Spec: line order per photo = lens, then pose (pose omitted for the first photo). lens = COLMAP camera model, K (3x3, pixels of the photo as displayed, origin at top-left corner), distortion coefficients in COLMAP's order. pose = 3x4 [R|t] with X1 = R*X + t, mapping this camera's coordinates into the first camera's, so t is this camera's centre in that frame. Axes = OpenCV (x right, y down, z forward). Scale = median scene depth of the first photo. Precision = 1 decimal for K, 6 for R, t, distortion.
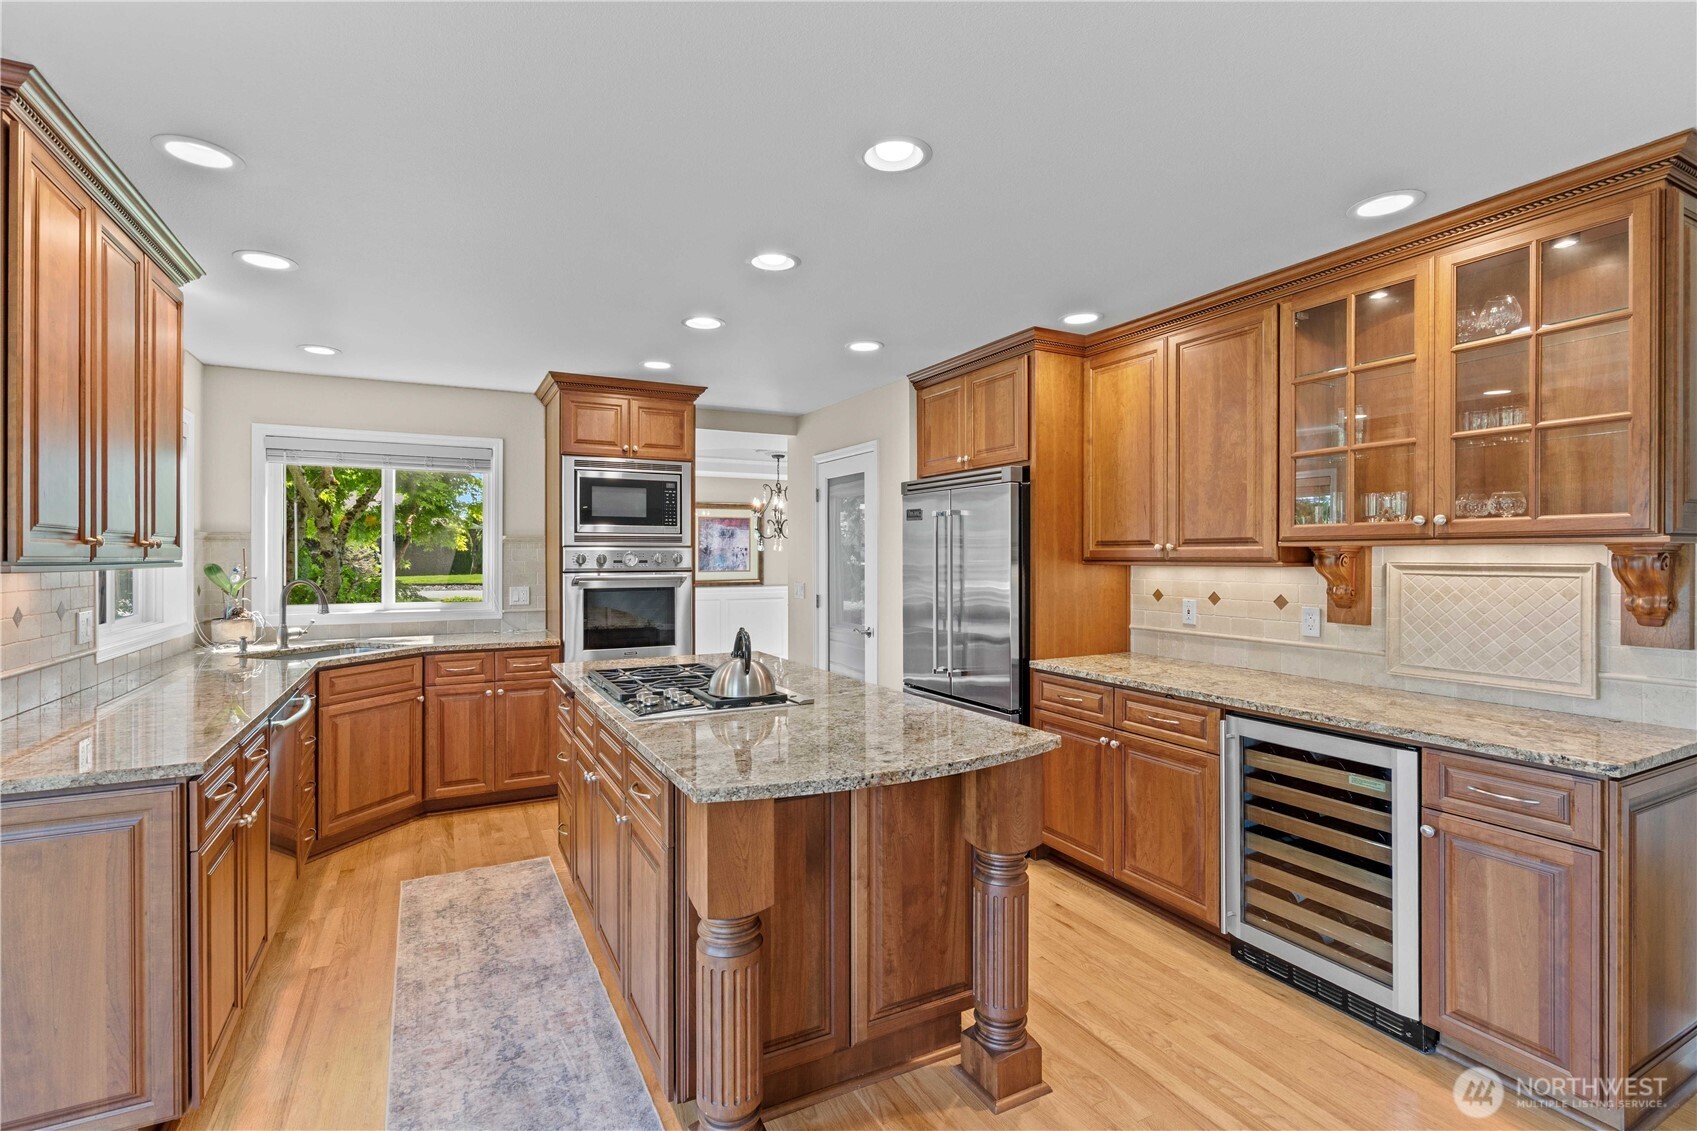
lens RADIAL K [[801.0, 0, 834.1], [0, 801.0, 570.4], [0, 0, 1]] dist [-0.001500, 0.007284]
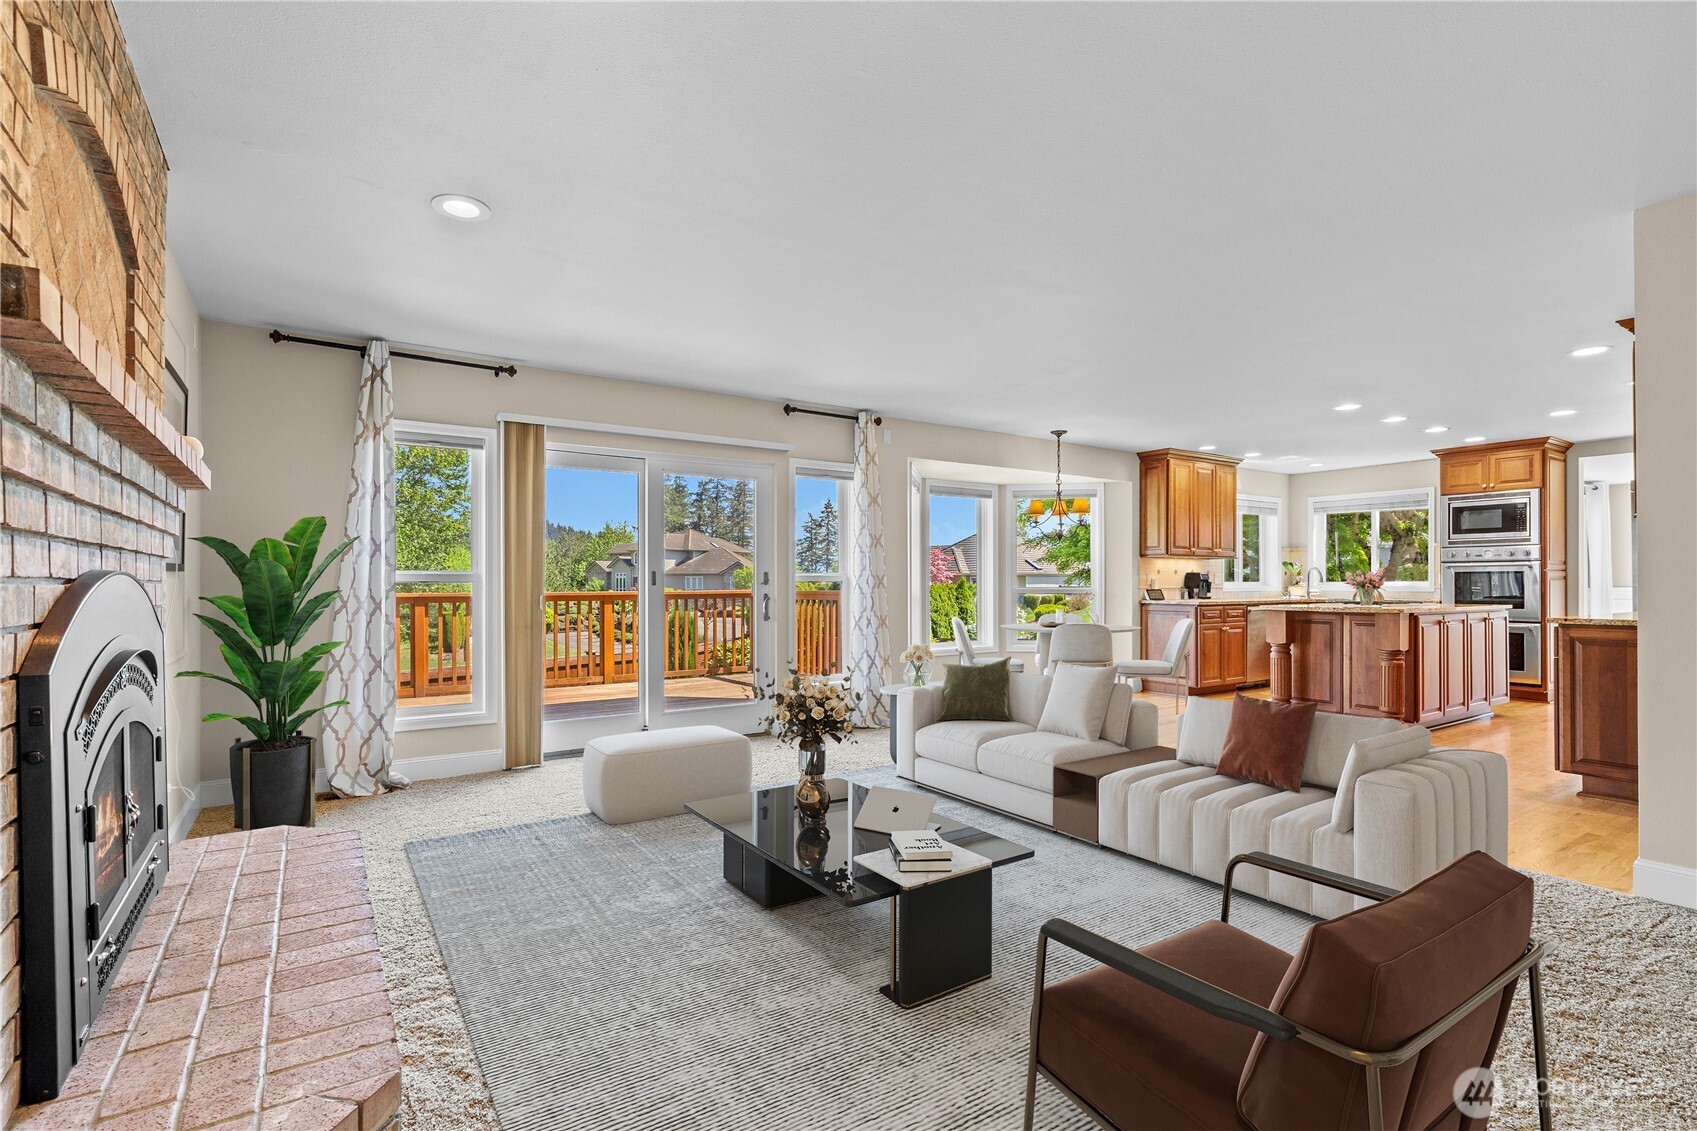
lens RADIAL K [[801.0, 0, 834.1], [0, 801.0, 570.4], [0, 0, 1]] dist [-0.001500, 0.007284]
pose [[0.126272, -0.017619, -0.991839, 1.742528], [-0.016103, 0.999674, -0.019808, 0.107158], [0.991865, 0.018473, 0.125947, -0.781272]]
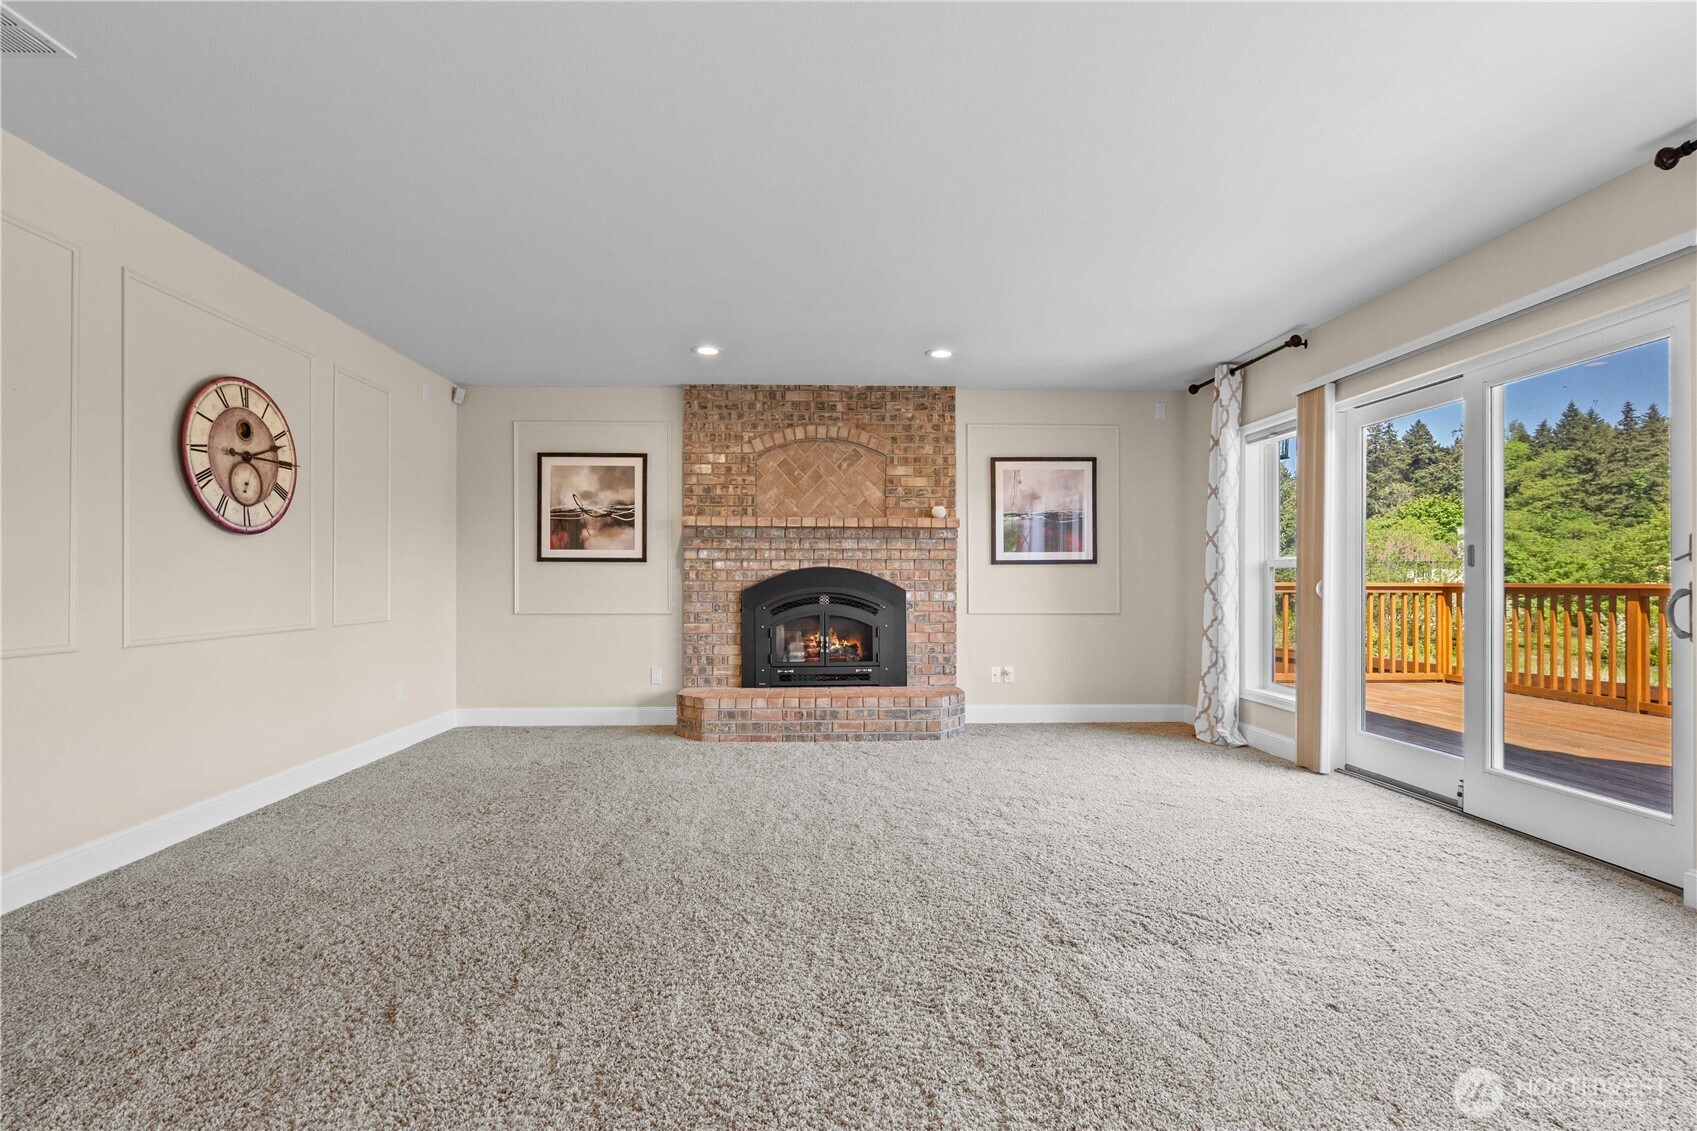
lens RADIAL K [[801.0, 0, 834.1], [0, 801.0, 570.4], [0, 0, 1]] dist [-0.001500, 0.007284]
pose [[-0.914106, 0.007373, 0.405408, 0.403648], [0.010277, 0.999935, 0.004987, 0.106446], [-0.405345, 0.008725, -0.914122, 0.386900]]
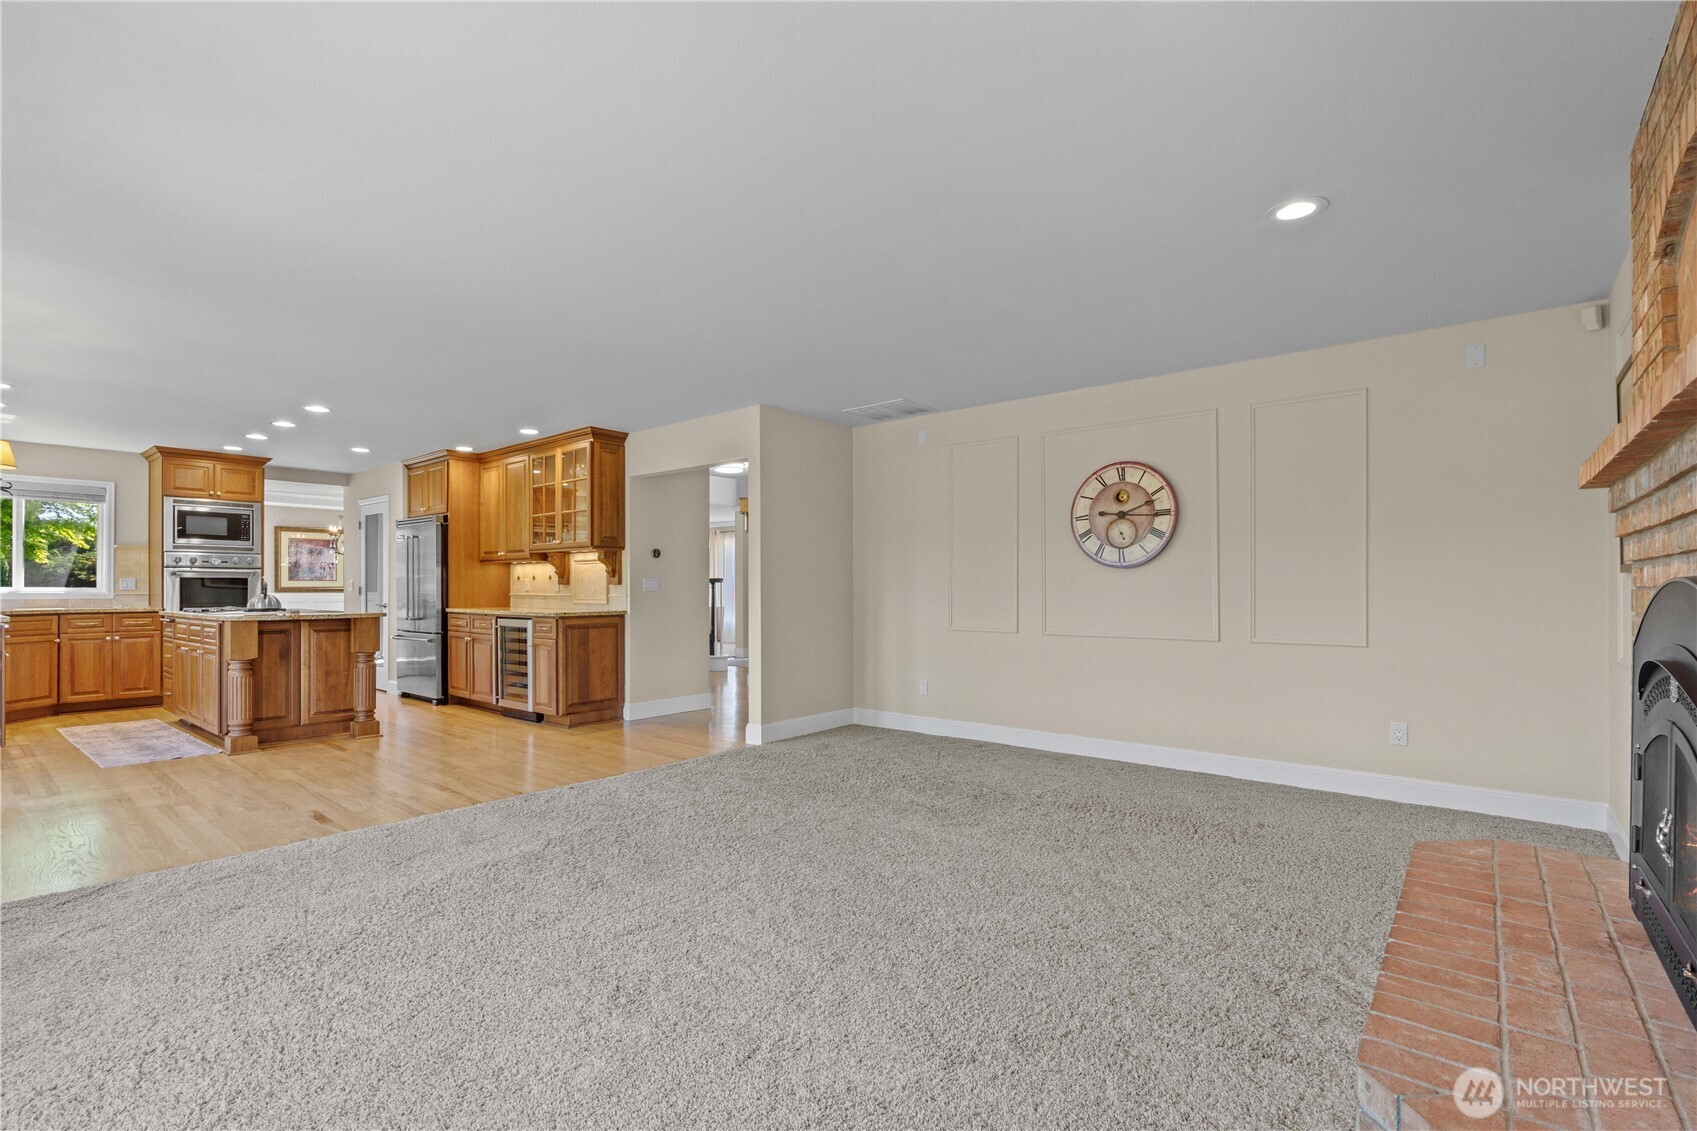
lens RADIAL K [[801.0, 0, 834.1], [0, 801.0, 570.4], [0, 0, 1]] dist [-0.001500, 0.007284]
pose [[0.924992, 0.005665, 0.379945, 0.448712], [0.008240, 0.999355, -0.034959, 0.109772], [-0.379898, 0.035467, 0.924348, -1.529277]]
